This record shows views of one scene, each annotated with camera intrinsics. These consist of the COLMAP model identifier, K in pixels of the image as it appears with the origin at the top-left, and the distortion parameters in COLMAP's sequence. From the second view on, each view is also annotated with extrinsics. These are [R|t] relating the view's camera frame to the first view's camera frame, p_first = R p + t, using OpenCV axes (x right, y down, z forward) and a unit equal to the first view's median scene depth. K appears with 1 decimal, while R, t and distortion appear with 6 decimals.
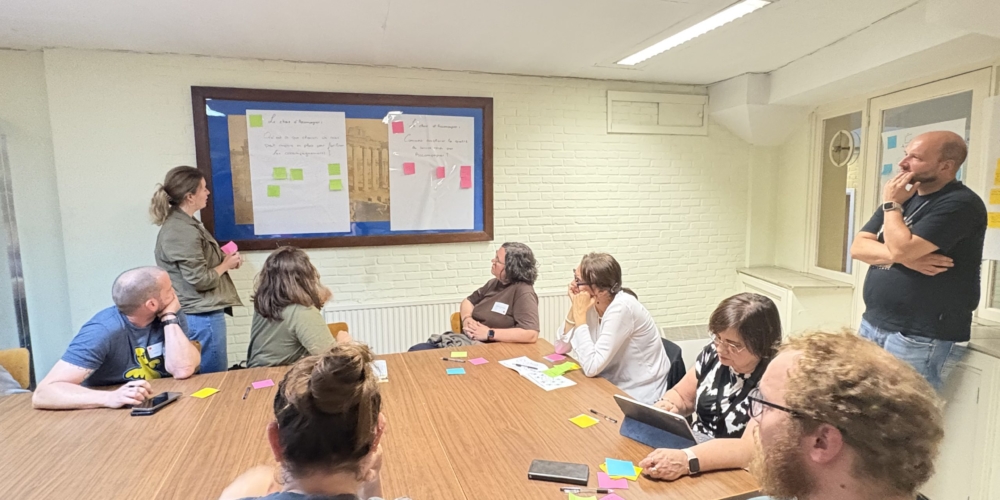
lens RADIAL K [[521.8, 0, 501.4], [0, 521.8, 250.4], [0, 0, 1]] dist [-0.000400, 0.000007]
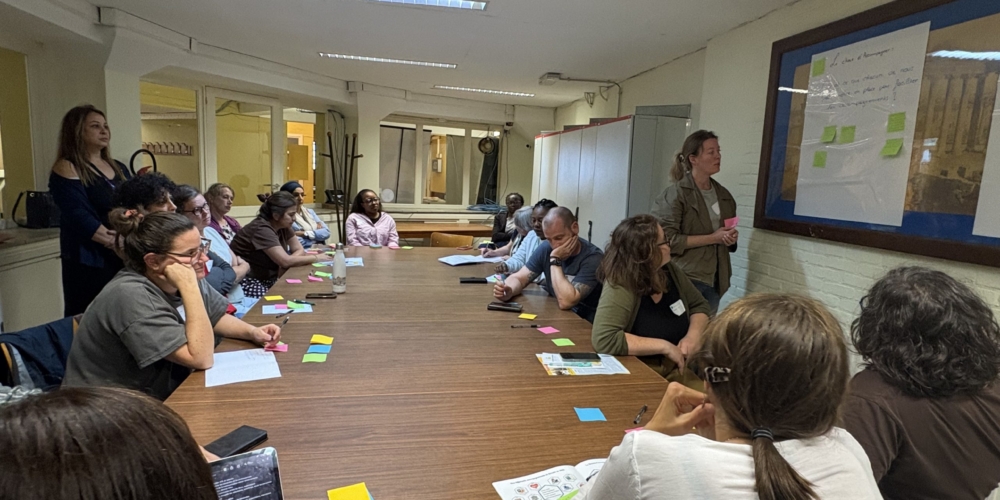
lens RADIAL K [[521.8, 0, 502.1], [0, 521.8, 250.2], [0, 0, 1]] dist [-0.000400, 0.000007]
pose [[-0.114627, 0.144688, -0.982815, 0.367784], [-0.153841, 0.974816, 0.161453, -0.036951], [0.981424, 0.169705, -0.089481, 0.637537]]
